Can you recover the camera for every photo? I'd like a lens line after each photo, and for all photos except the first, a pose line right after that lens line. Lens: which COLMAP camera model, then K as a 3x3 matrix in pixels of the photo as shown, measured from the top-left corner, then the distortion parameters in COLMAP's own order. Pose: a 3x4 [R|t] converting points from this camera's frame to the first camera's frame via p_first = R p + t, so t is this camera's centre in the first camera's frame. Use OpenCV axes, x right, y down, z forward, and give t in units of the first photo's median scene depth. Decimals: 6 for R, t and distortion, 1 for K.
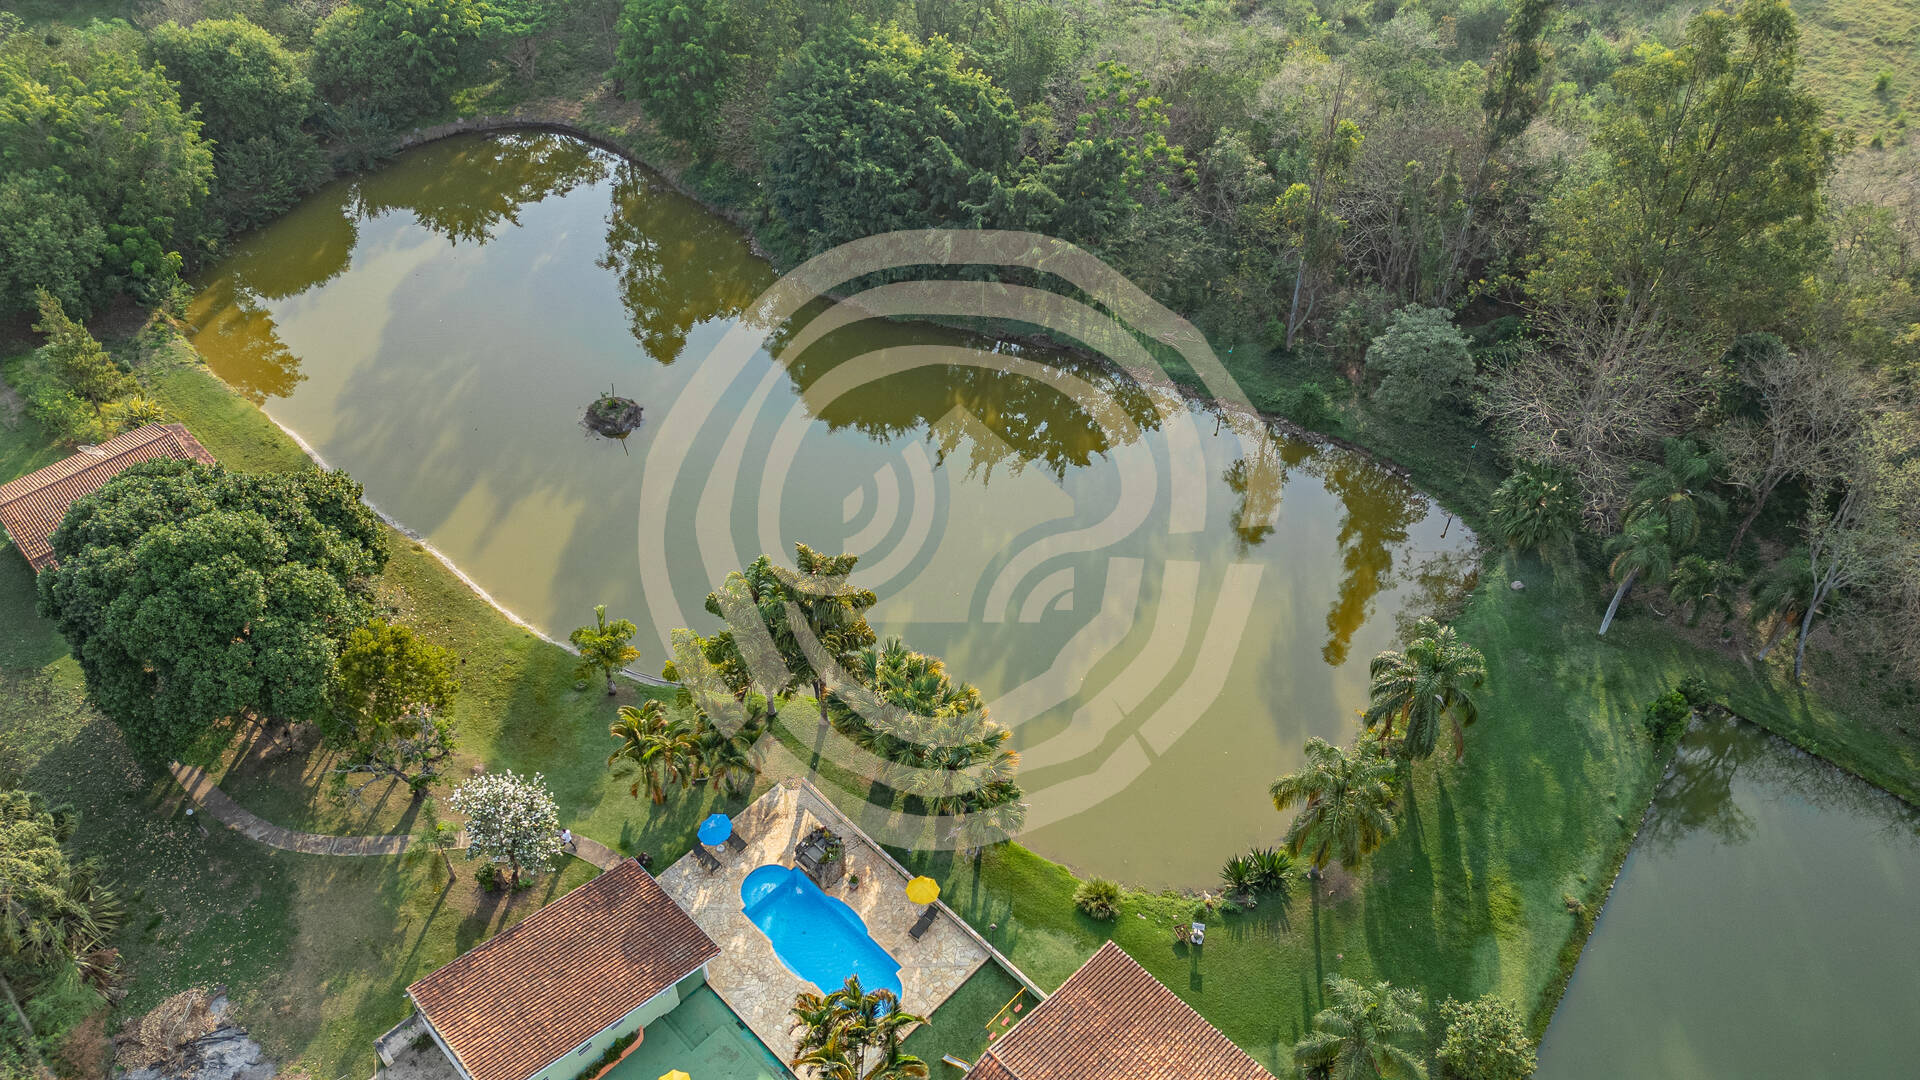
lens RADIAL K [[1340.7, 0, 961.9], [0, 1340.7, 536.7], [0, 0, 1]] dist [0.082882, -0.088035]
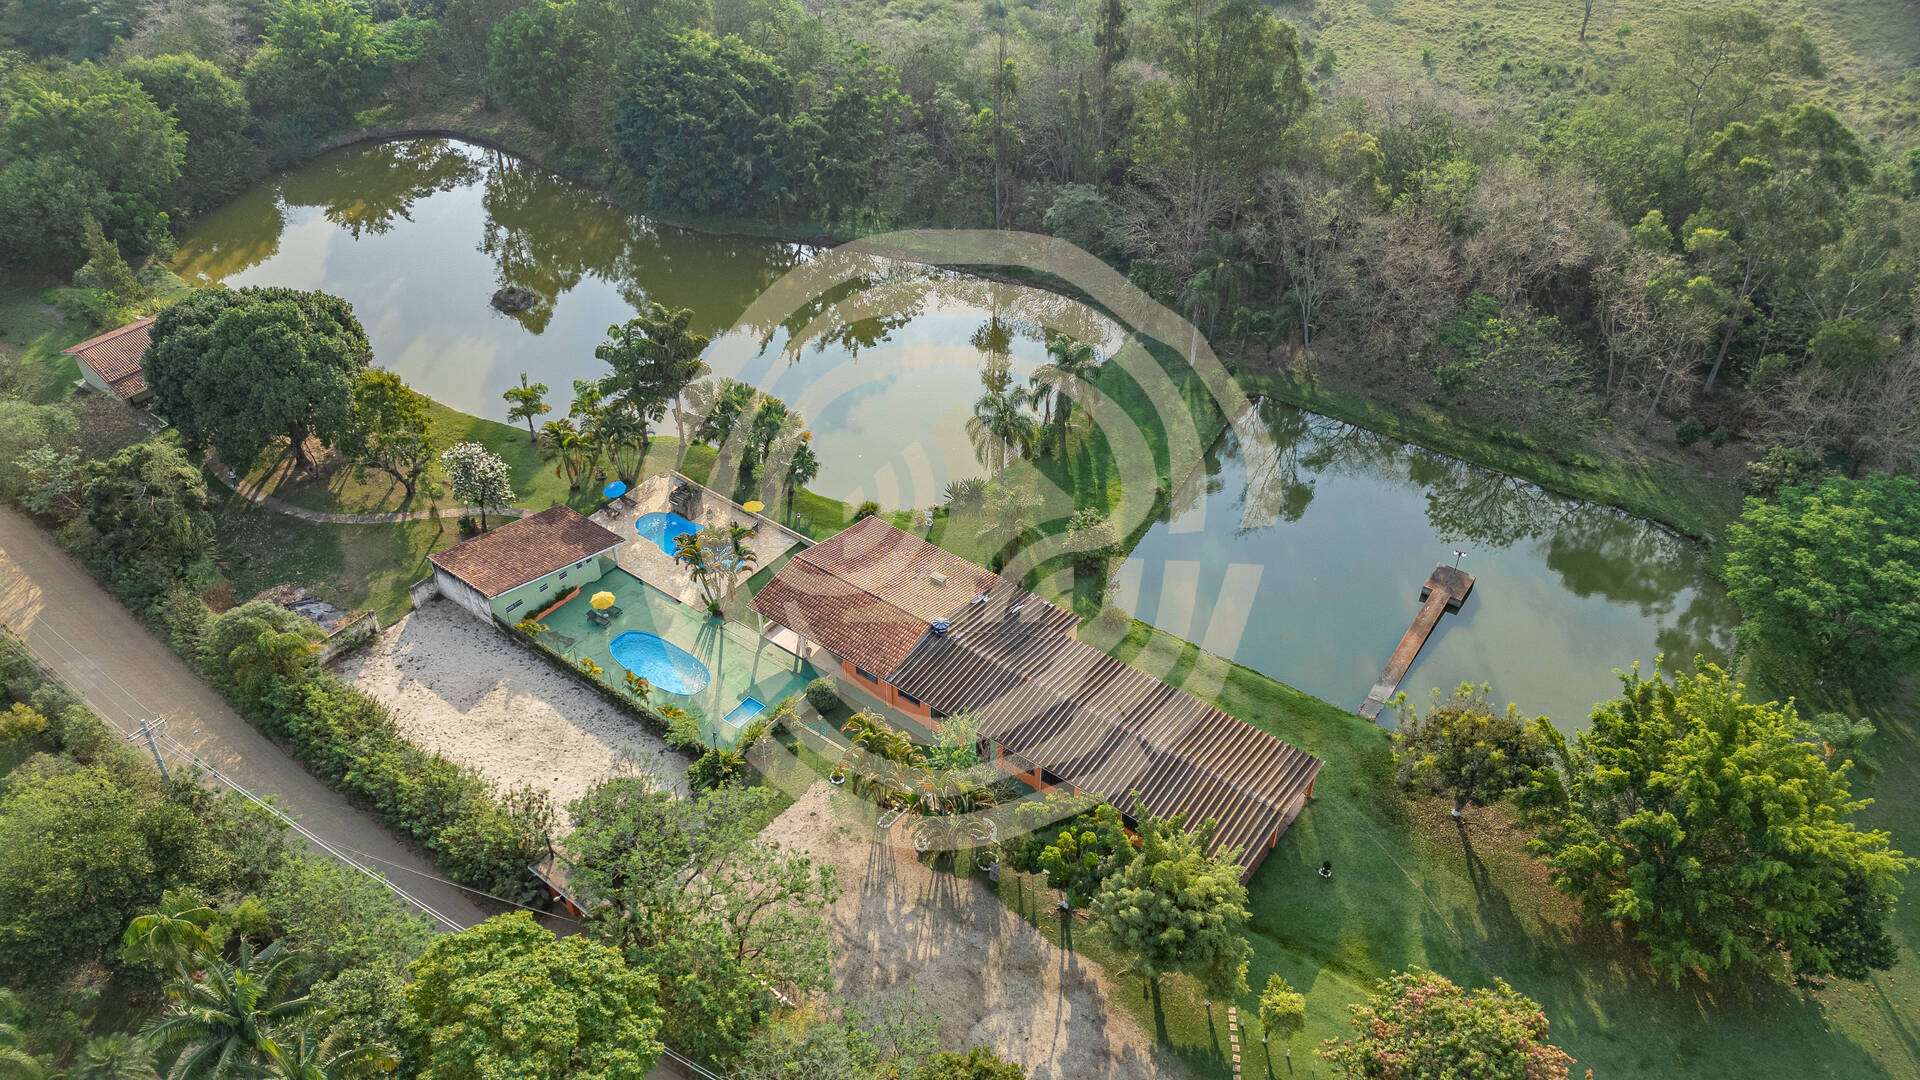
lens RADIAL K [[1340.7, 0, 961.9], [0, 1340.7, 536.7], [0, 0, 1]] dist [0.082882, -0.088035]
pose [[0.991058, -0.085815, 0.102172, 0.035793], [0.093721, 0.992749, -0.075271, 0.315211], [-0.094972, 0.084174, 0.991915, -0.415846]]
